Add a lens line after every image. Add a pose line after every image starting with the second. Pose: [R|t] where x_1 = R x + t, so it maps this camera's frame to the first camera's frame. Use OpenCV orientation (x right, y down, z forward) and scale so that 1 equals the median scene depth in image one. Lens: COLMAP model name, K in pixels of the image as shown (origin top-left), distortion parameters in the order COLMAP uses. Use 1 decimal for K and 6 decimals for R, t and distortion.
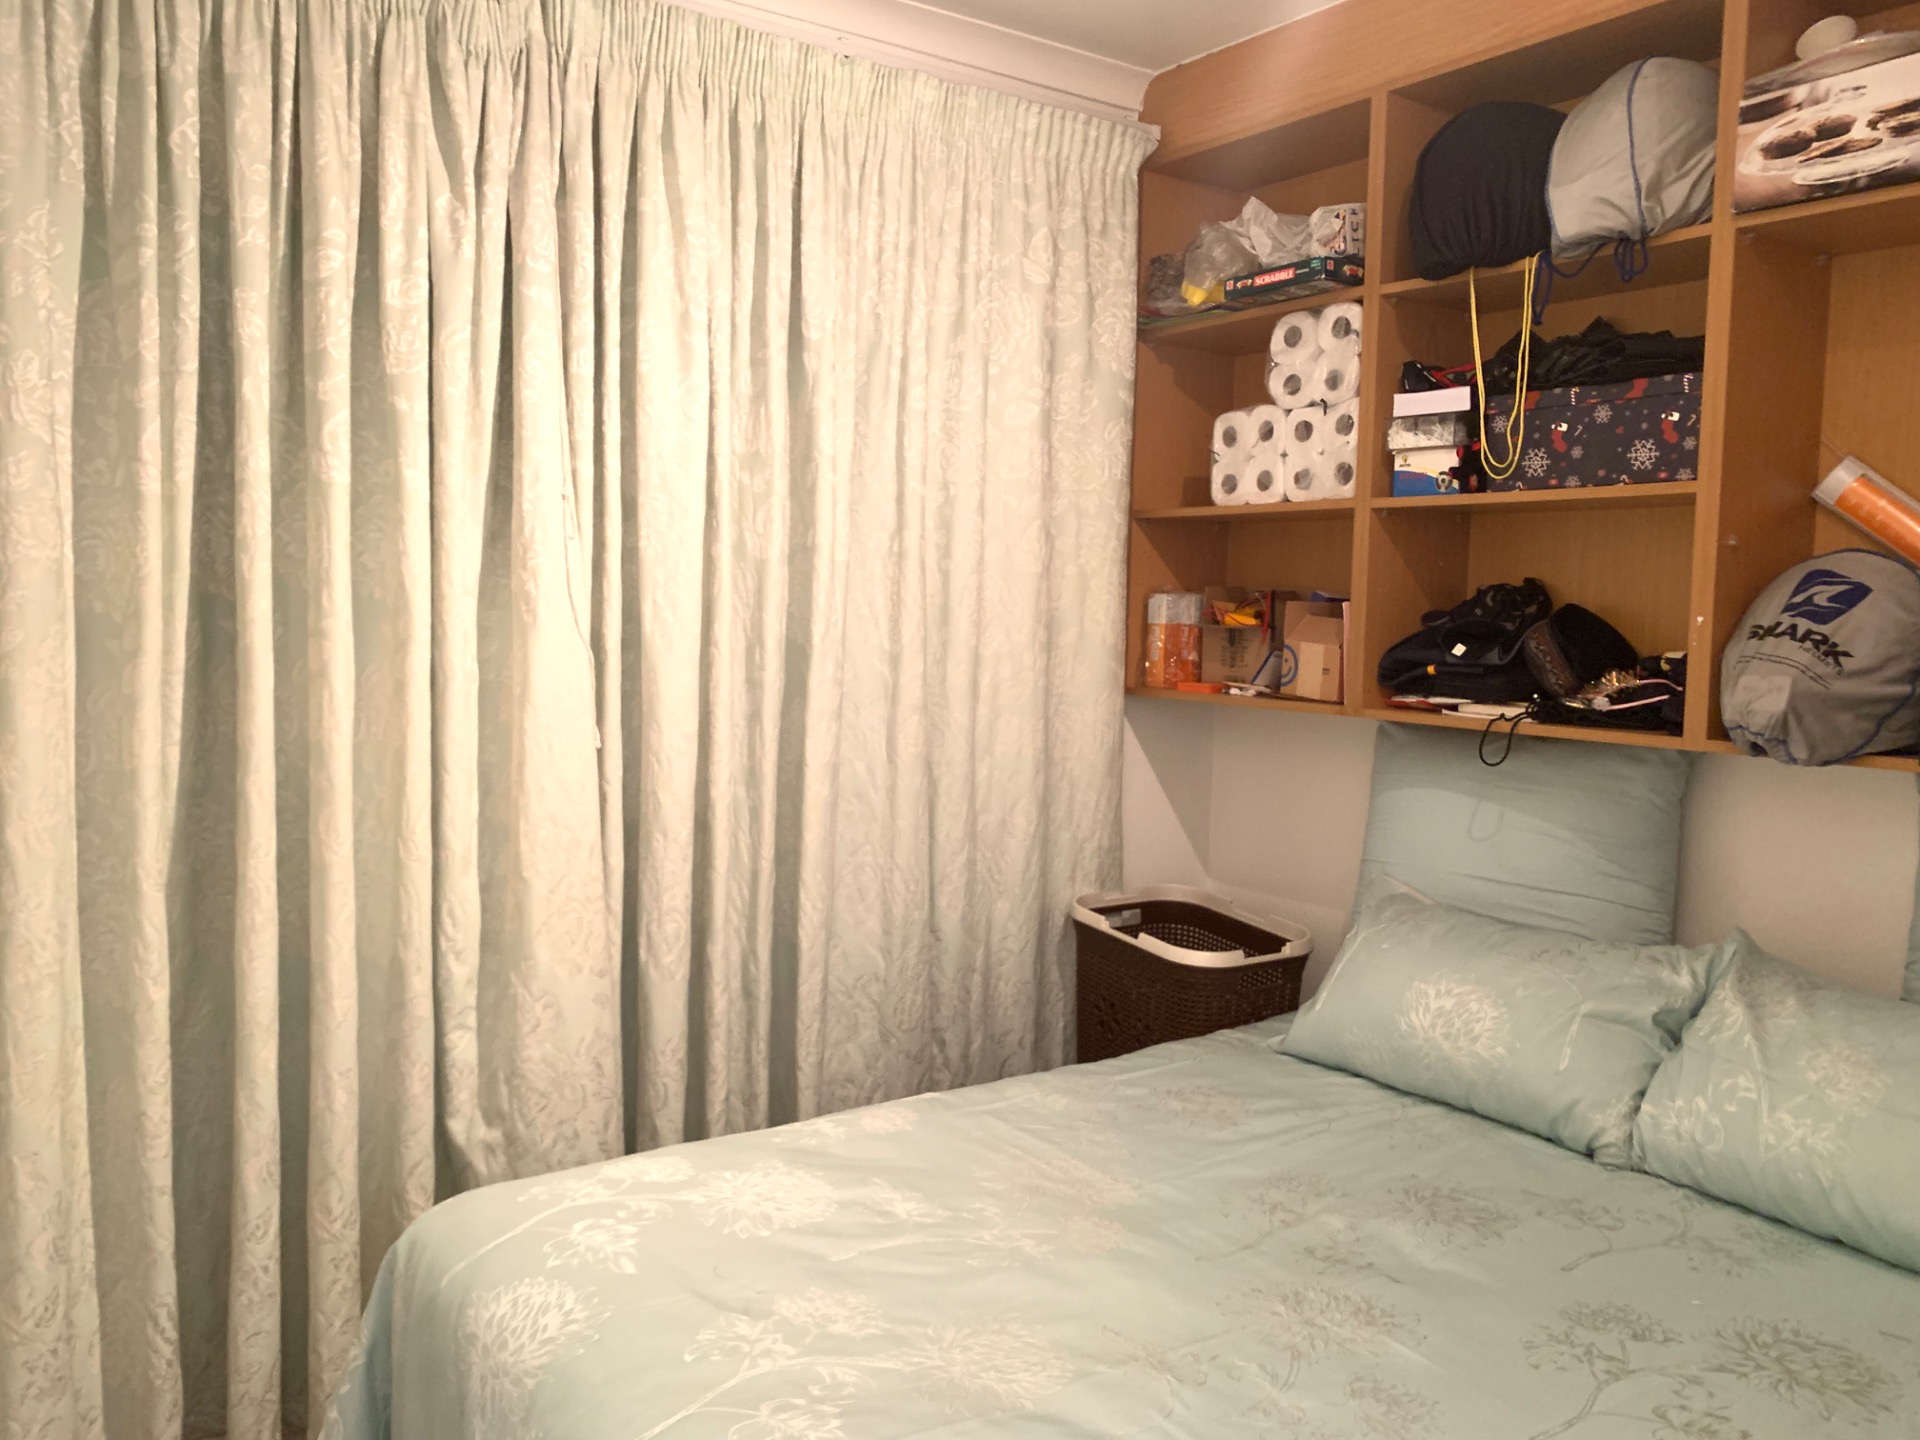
lens RADIAL K [[1462.1, 0, 950.0], [0, 1462.1, 715.3], [0, 0, 1]] dist [0.026138, -0.038382]
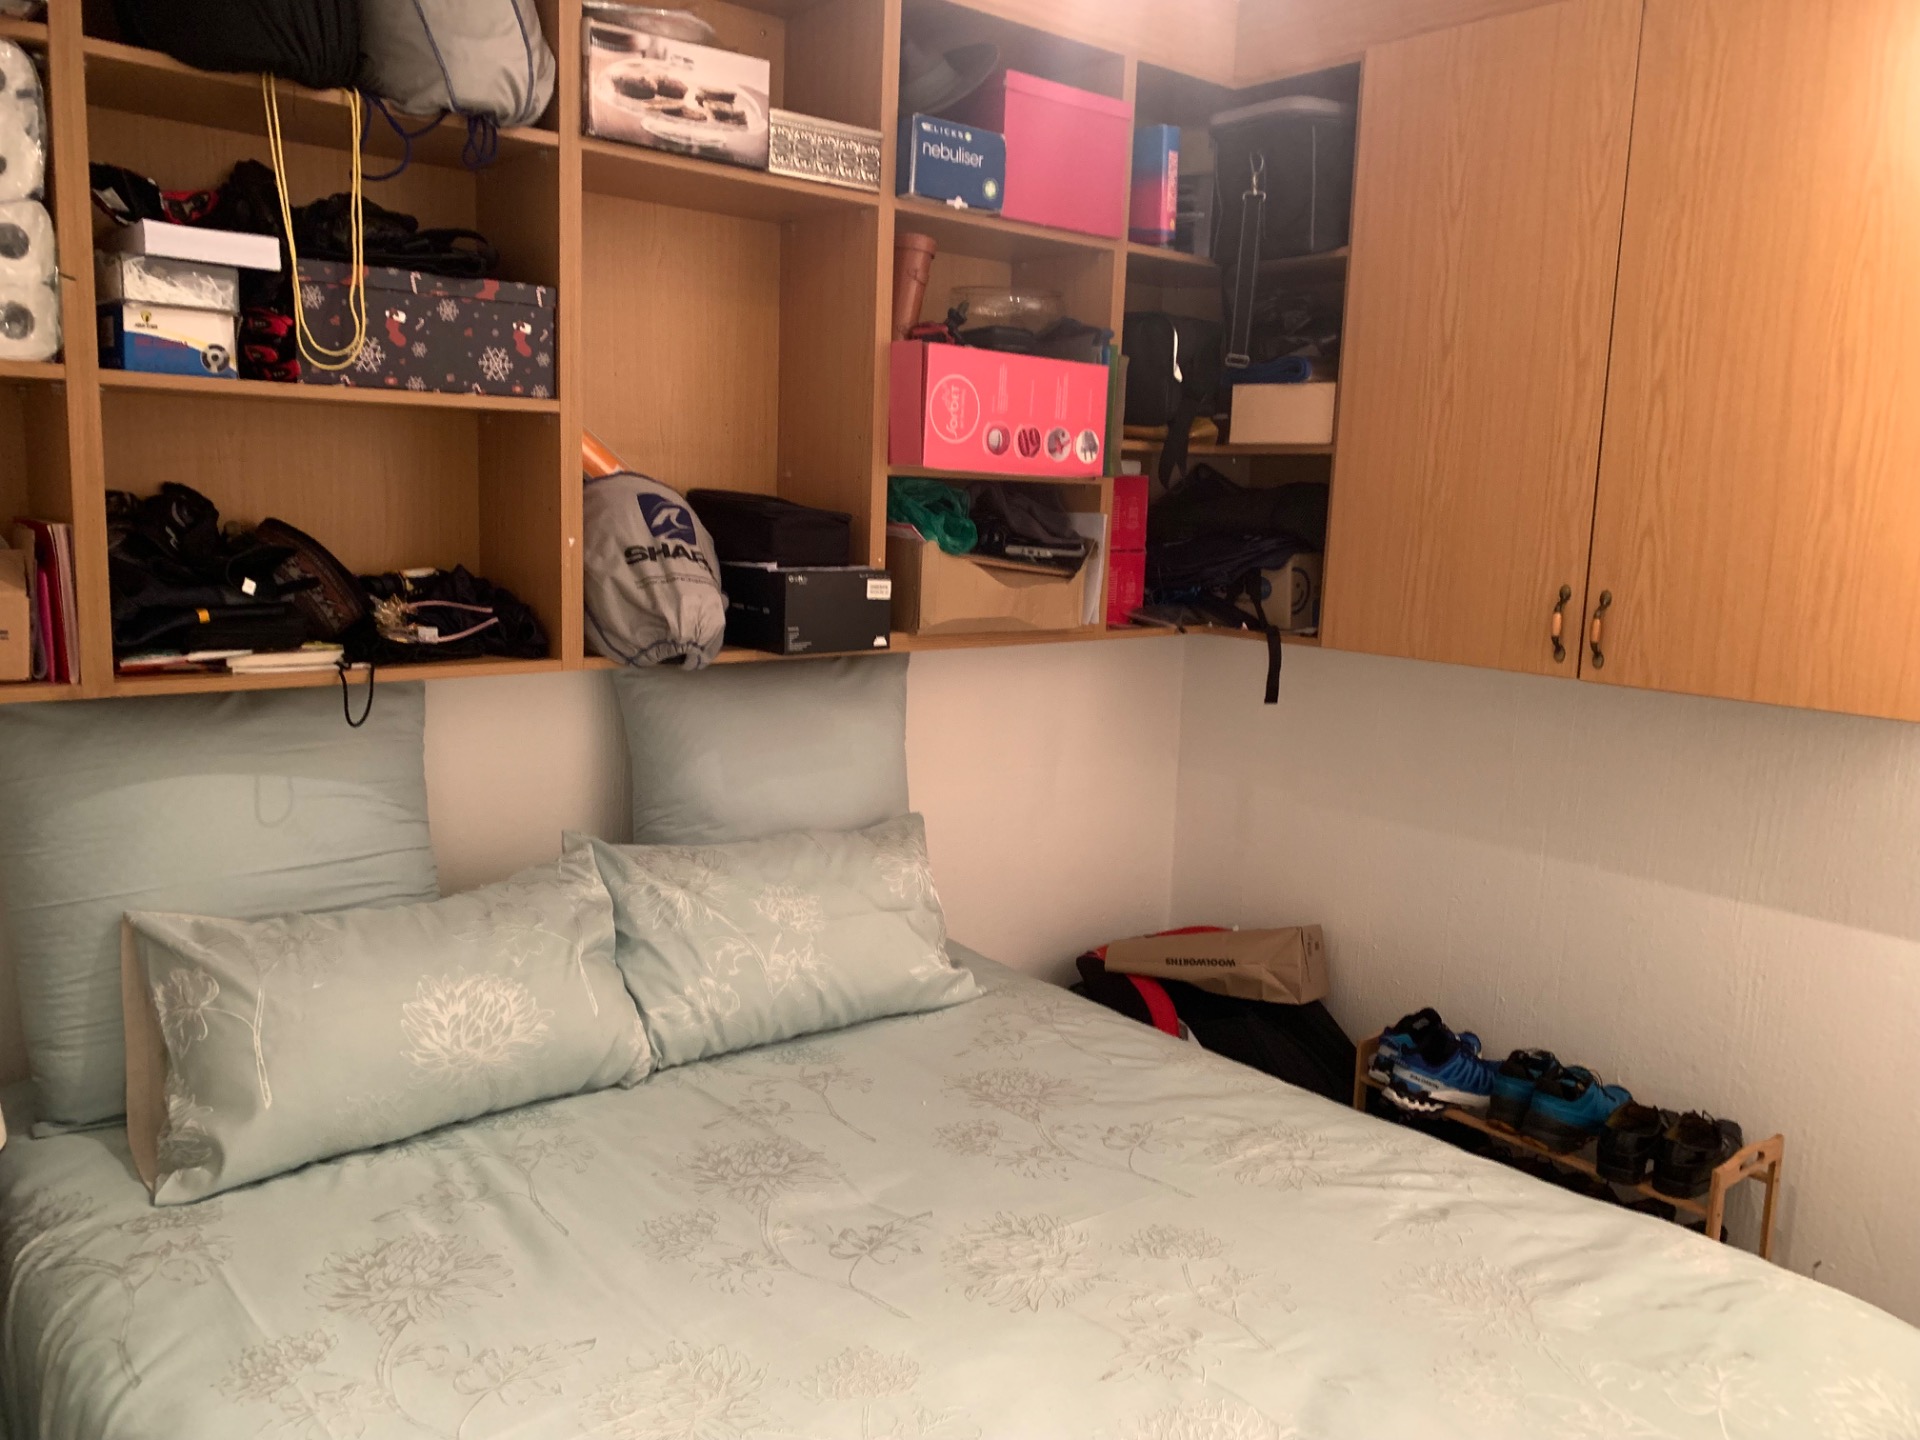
lens RADIAL K [[1462.1, 0, 945.9], [0, 1462.1, 706.1], [0, 0, 1]] dist [0.026138, -0.038382]
pose [[-0.084594, -0.167211, 0.982285, -0.499577], [0.047083, 0.984047, 0.171566, -0.110054], [-0.995303, 0.060763, -0.075371, 0.796729]]
